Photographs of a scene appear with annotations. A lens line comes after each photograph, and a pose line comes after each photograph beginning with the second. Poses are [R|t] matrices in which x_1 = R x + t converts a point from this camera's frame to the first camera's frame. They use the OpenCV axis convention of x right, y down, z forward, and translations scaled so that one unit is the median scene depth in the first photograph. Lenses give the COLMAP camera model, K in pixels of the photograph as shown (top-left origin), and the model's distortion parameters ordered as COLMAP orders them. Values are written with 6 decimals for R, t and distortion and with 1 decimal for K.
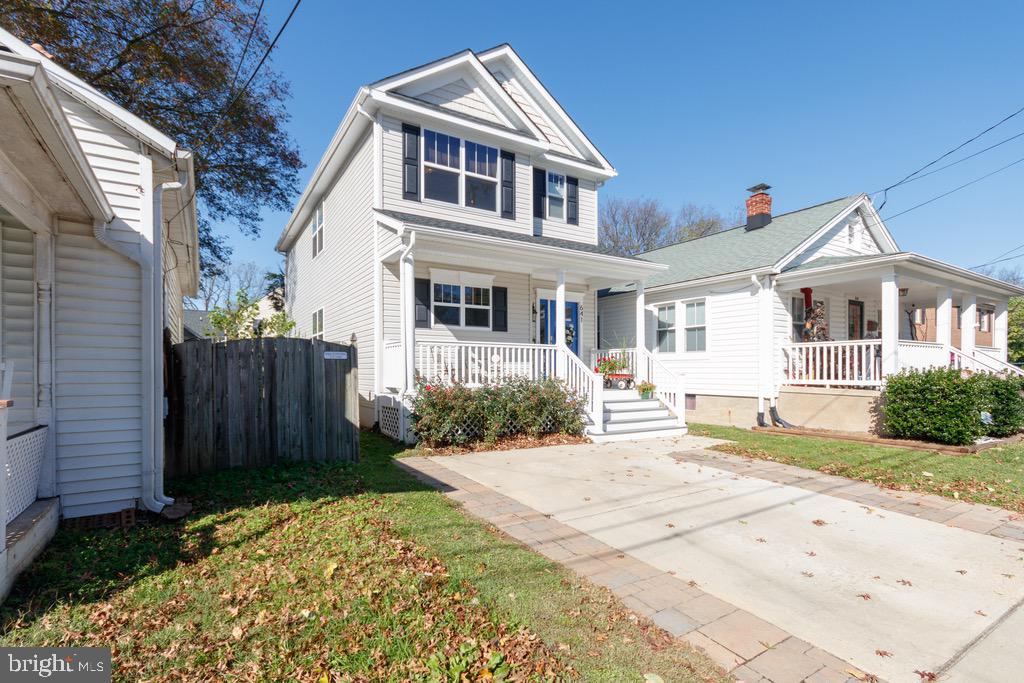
lens RADIAL K [[486.4, 0, 511.3], [0, 486.4, 325.0], [0, 0, 1]] dist [-0.000829, 0.000190]
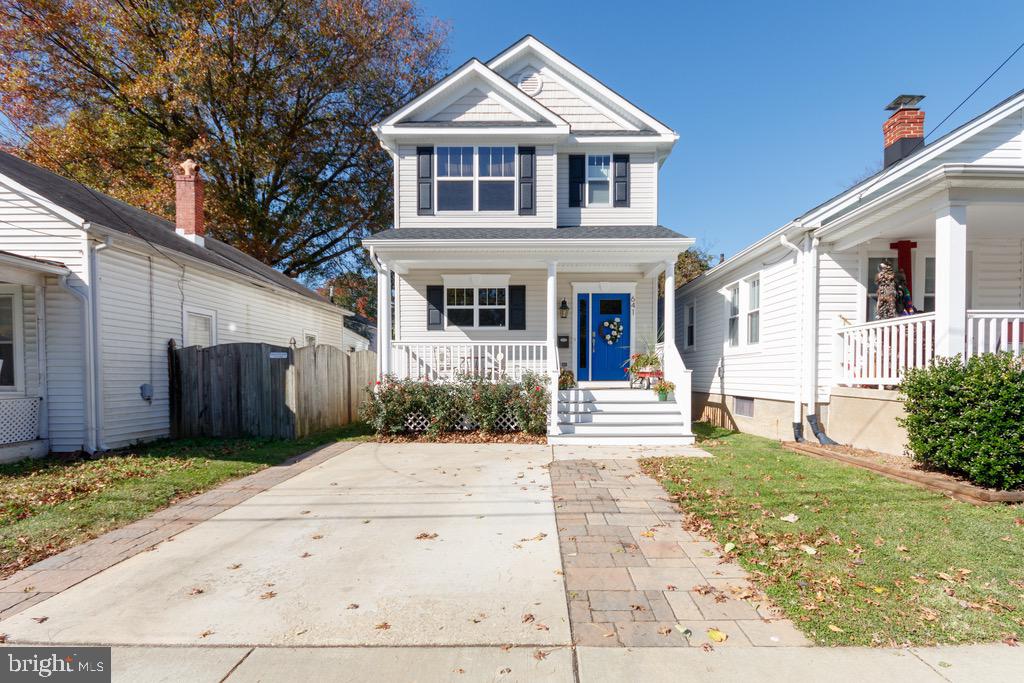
lens RADIAL K [[482.1, 0, 512.0], [0, 482.1, 341.5], [0, 0, 1]] dist [-0.002201, -0.000409]
pose [[0.850133, -0.037933, -0.525200, 0.506192], [0.050739, 0.998662, 0.010002, 0.027685], [0.524117, -0.035151, 0.850920, 0.156363]]
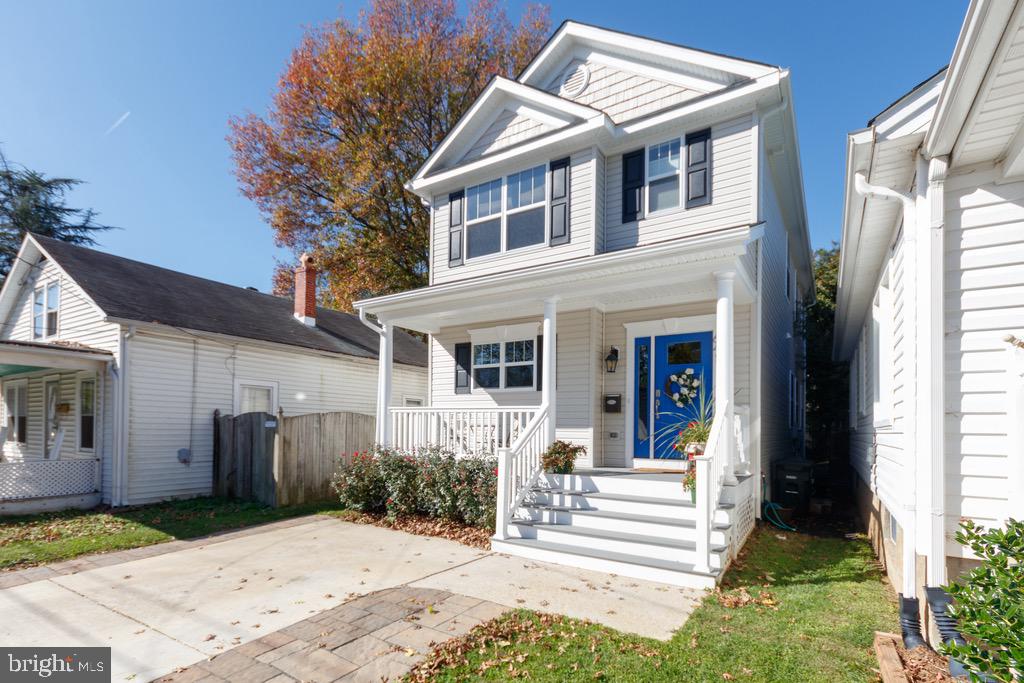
lens RADIAL K [[465.5, 0, 491.6], [0, 465.5, 387.2], [0, 0, 1]] dist [0.007908, 0.000323]
pose [[0.449238, -0.073434, -0.890389, 0.637240], [0.068729, 0.996504, -0.047509, 0.039378], [0.890764, -0.039853, 0.452715, 0.600056]]
